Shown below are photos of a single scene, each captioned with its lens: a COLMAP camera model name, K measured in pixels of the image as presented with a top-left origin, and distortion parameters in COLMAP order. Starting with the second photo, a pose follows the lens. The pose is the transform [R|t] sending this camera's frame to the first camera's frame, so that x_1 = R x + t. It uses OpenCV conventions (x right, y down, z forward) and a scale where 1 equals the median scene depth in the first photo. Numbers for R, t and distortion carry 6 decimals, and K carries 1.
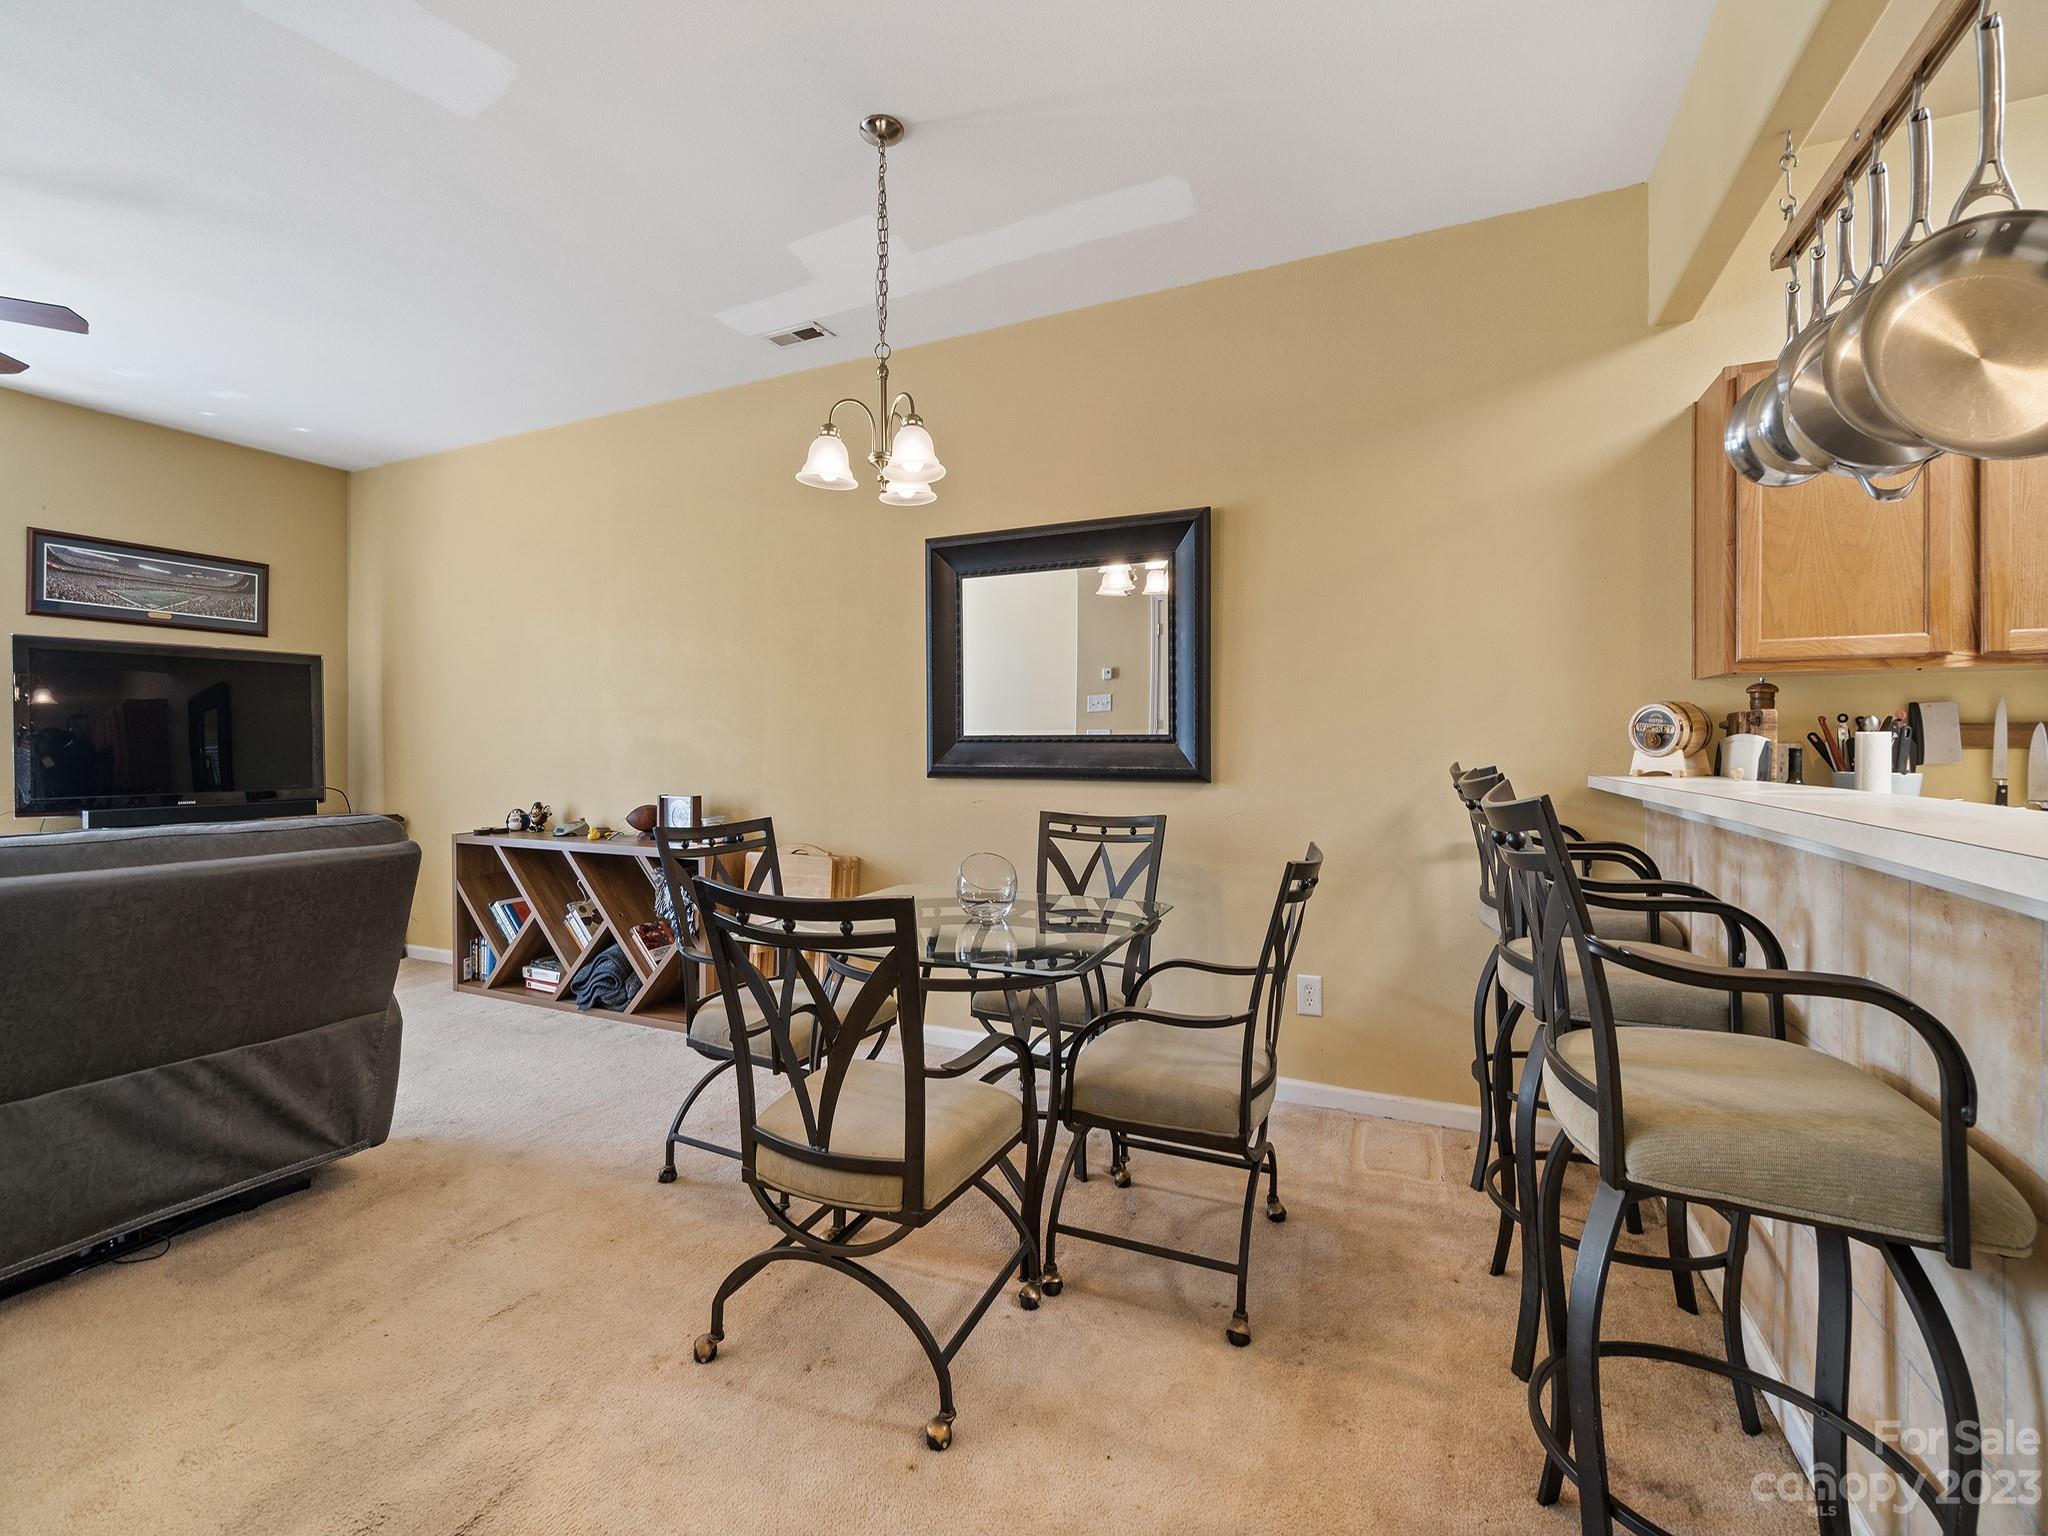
lens RADIAL K [[884.0, 0, 1002.6], [0, 884.0, 747.6], [0, 0, 1]] dist [-0.003573, 0.000027]
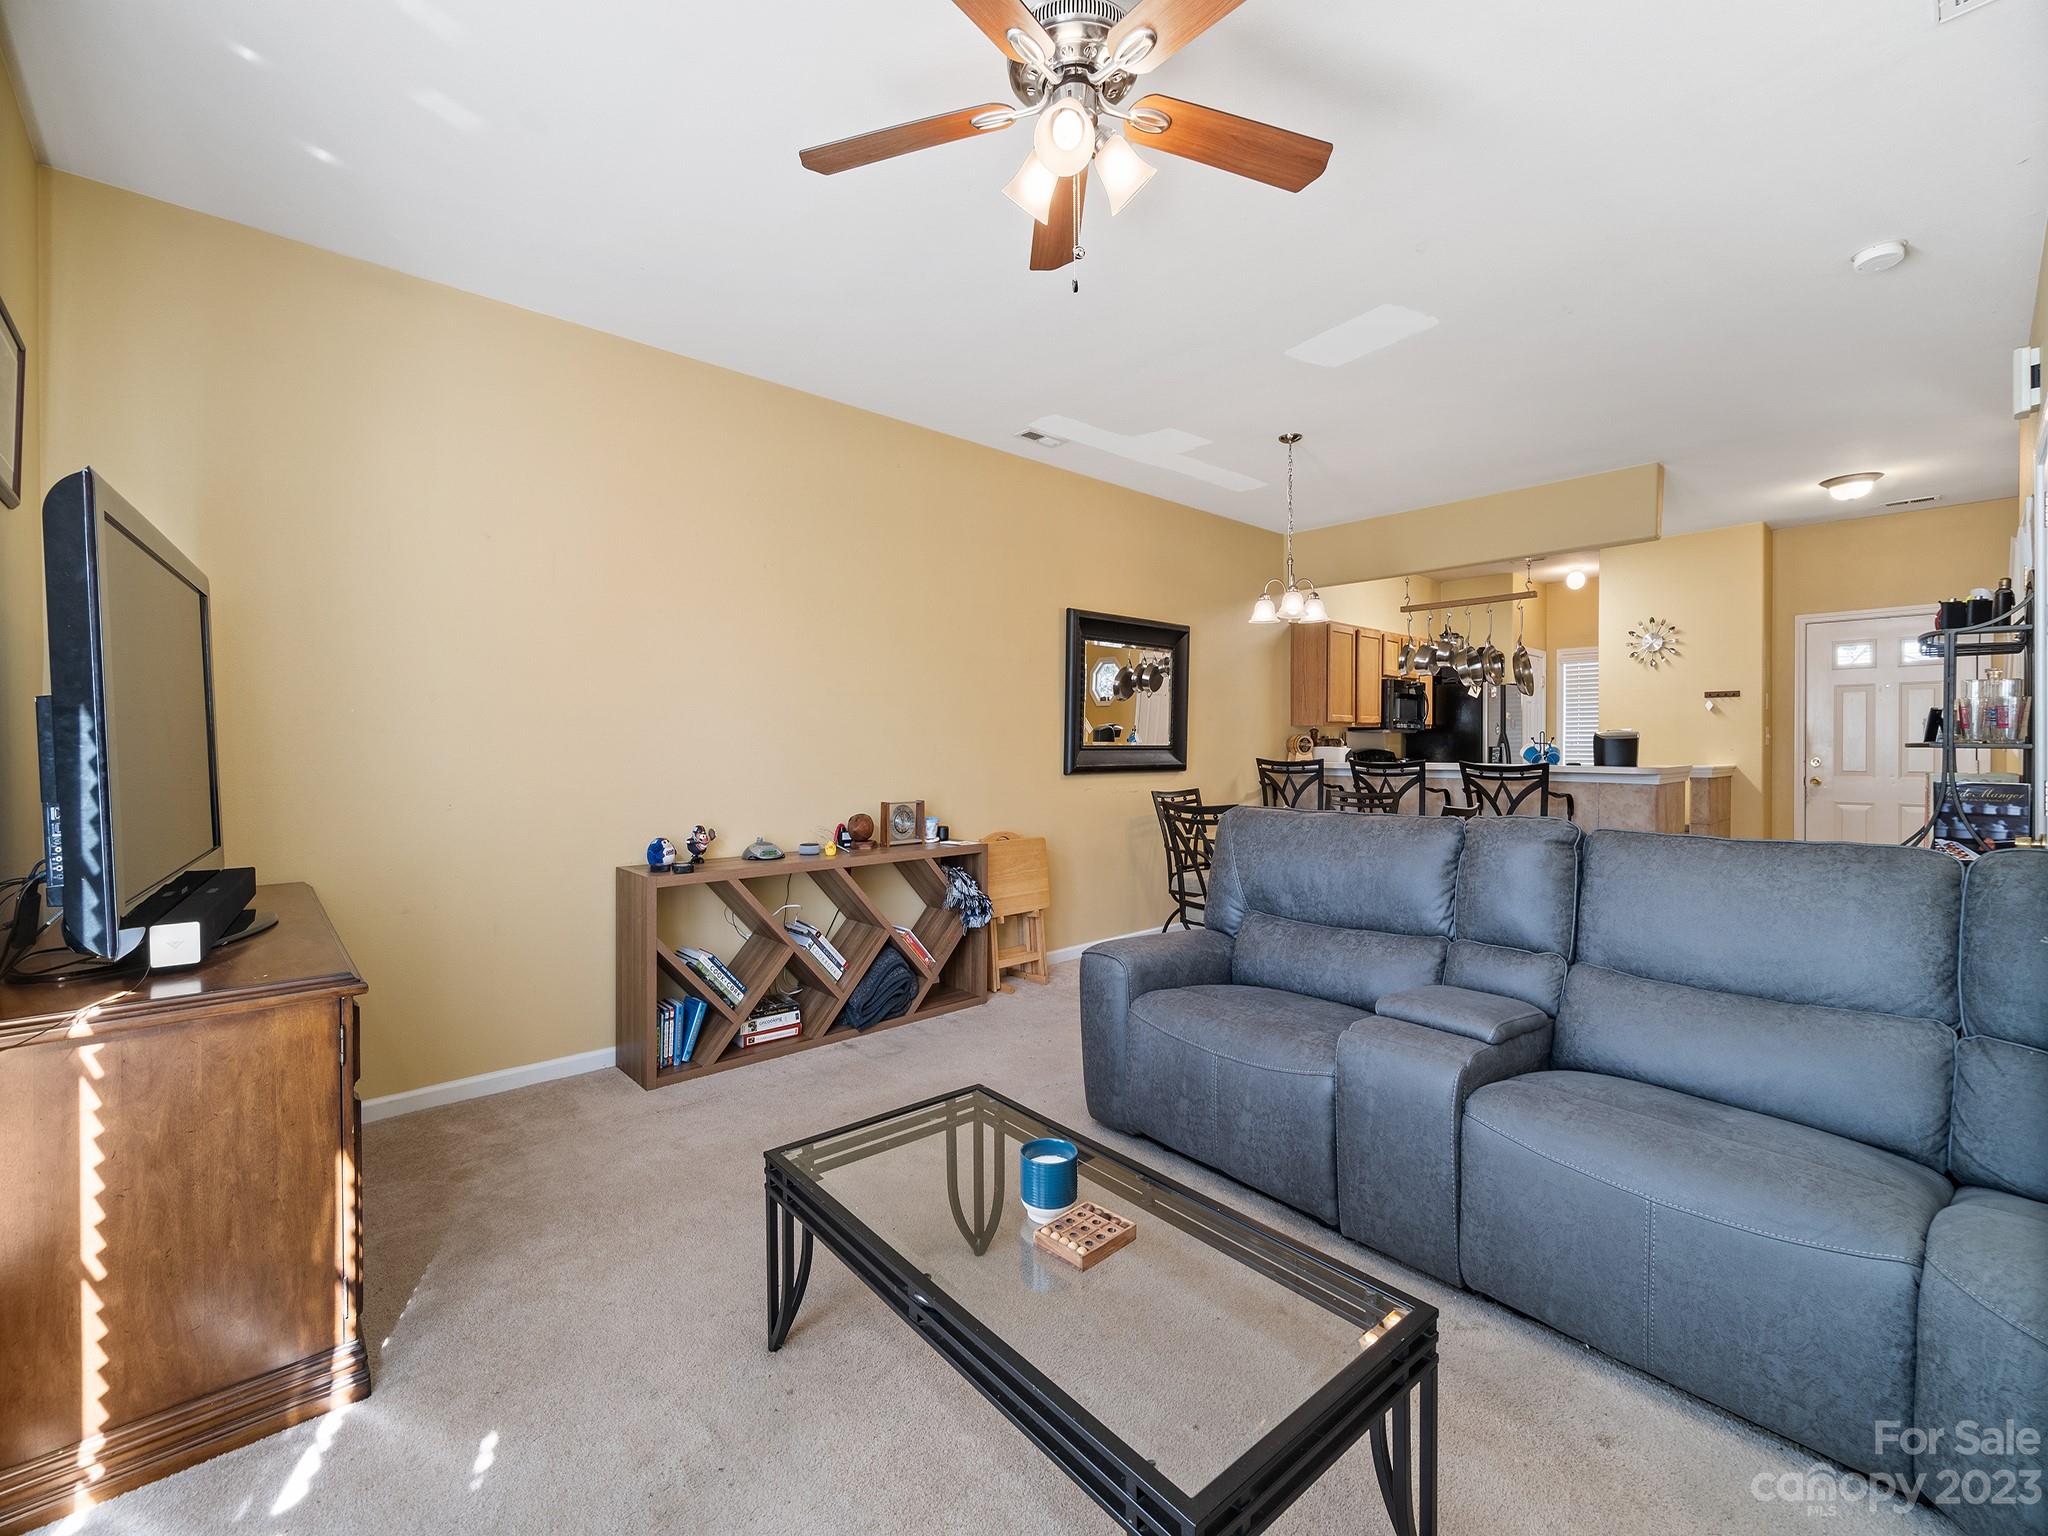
lens RADIAL K [[884.0, 0, 996.0], [0, 884.0, 756.0], [0, 0, 1]] dist [-0.003573, 0.000027]
pose [[0.390101, -0.008673, 0.920731, -2.267935], [0.003916, 0.999962, 0.007760, -0.013538], [-0.920764, 0.000579, 0.390120, 0.856047]]
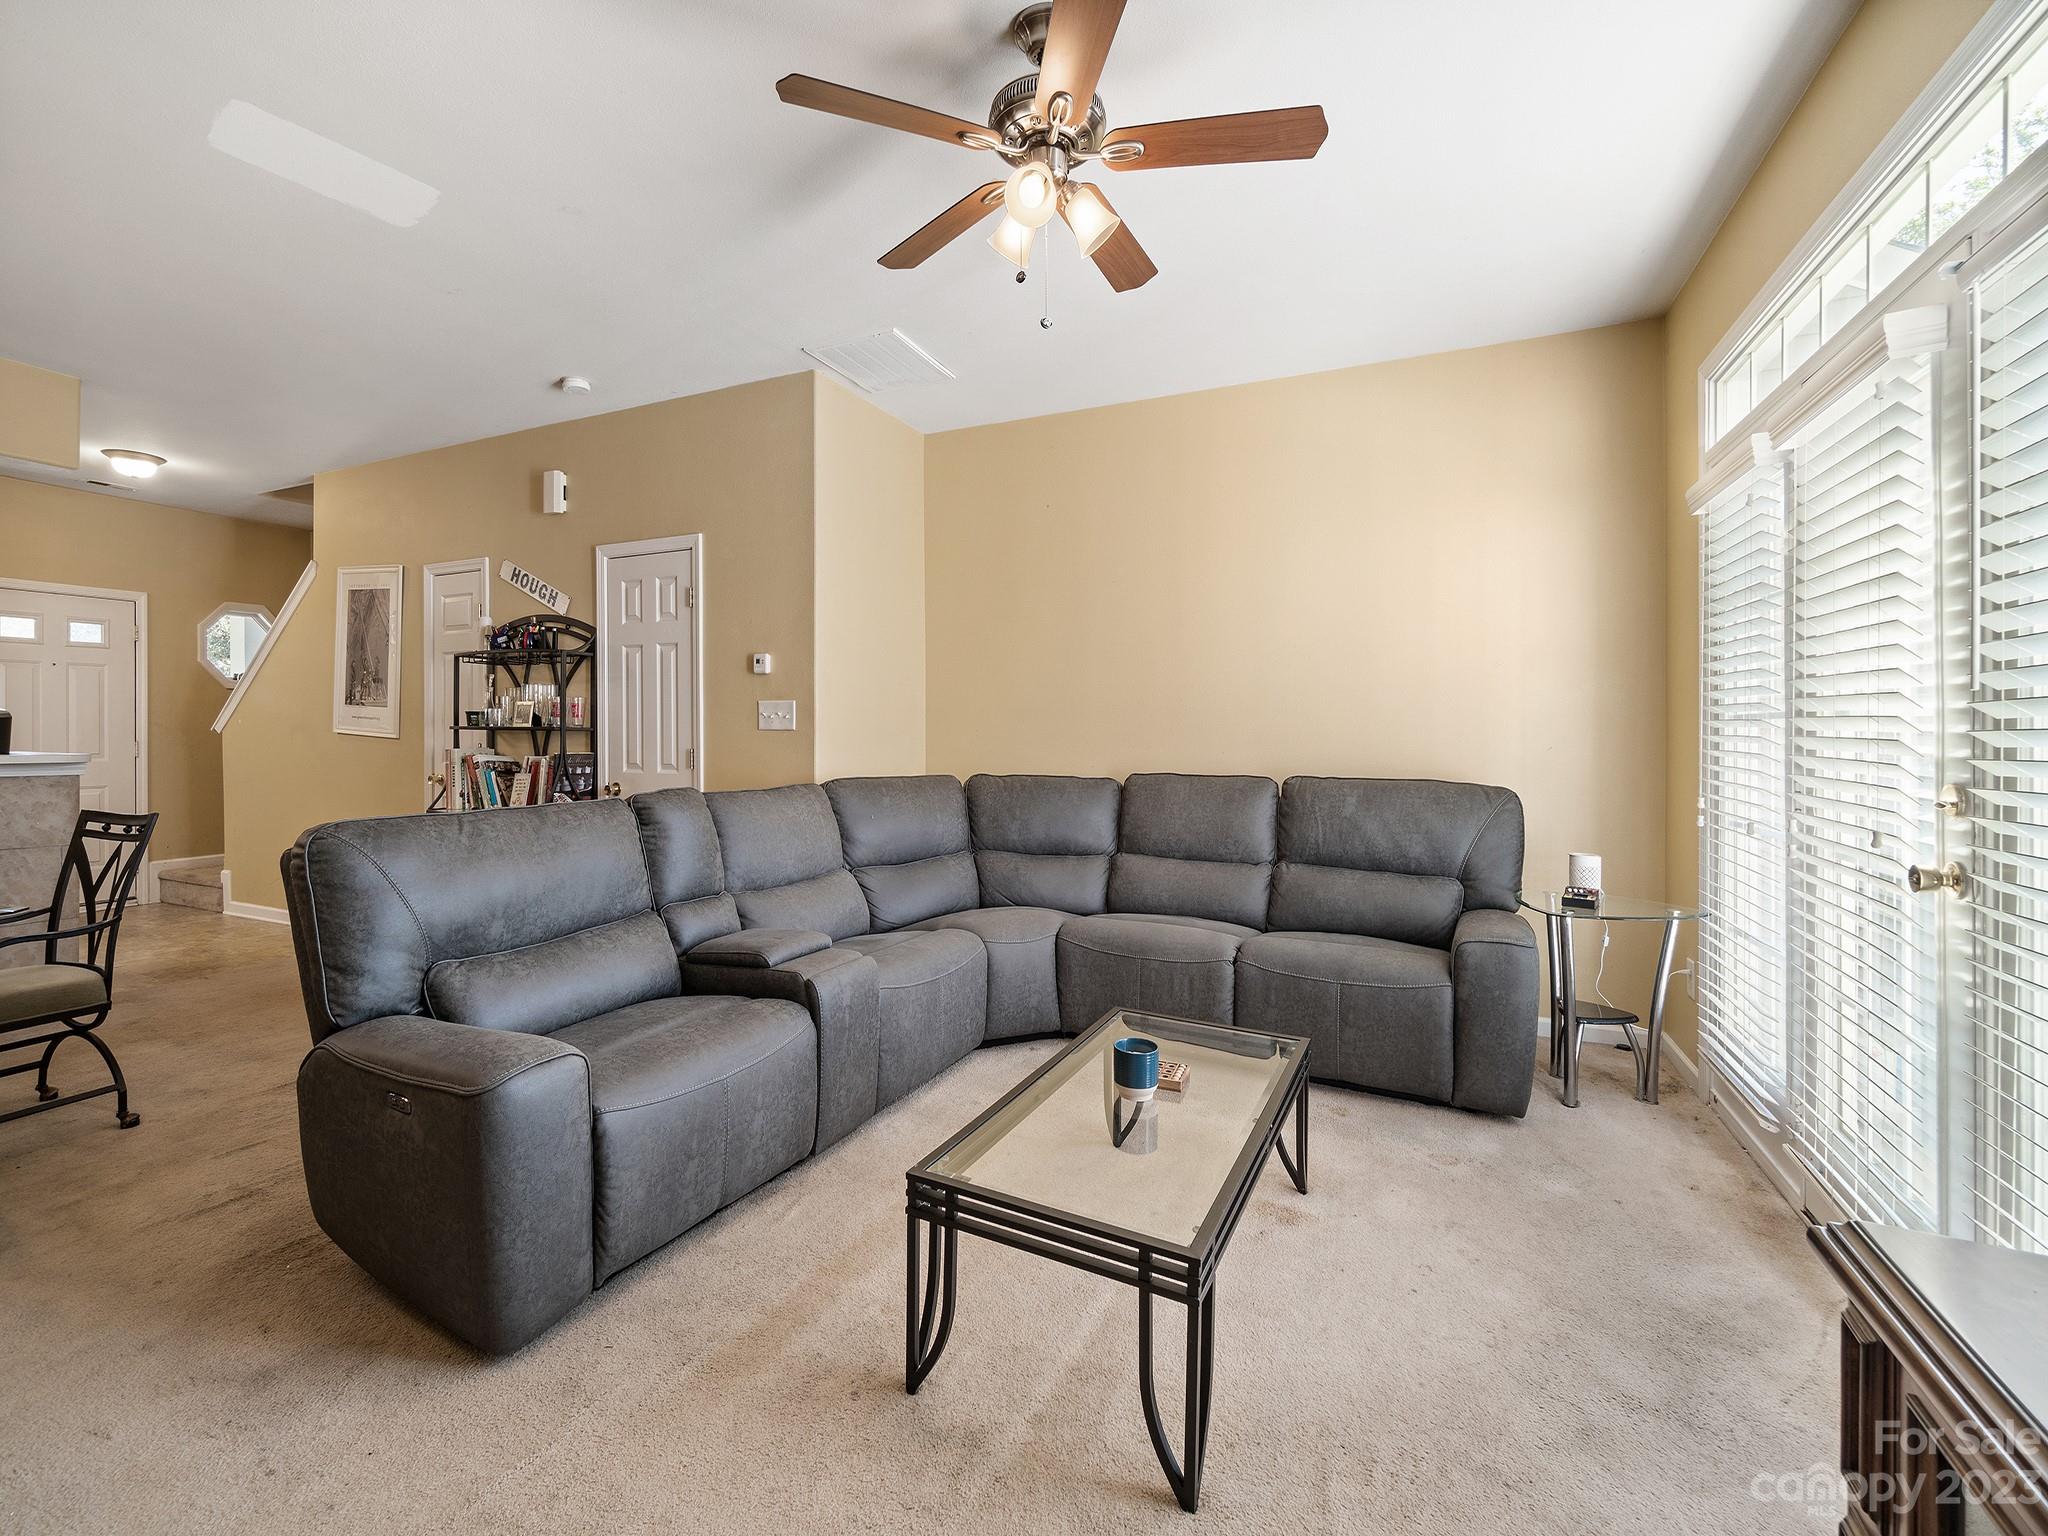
lens RADIAL K [[884.0, 0, 1004.0], [0, 884.0, 734.2], [0, 0, 1]] dist [-0.003573, 0.000027]
pose [[-0.999870, -0.000384, -0.016137, -1.449314], [-0.000546, 0.999950, 0.009995, -0.021456], [0.016132, 0.010002, -0.999820, 1.999743]]
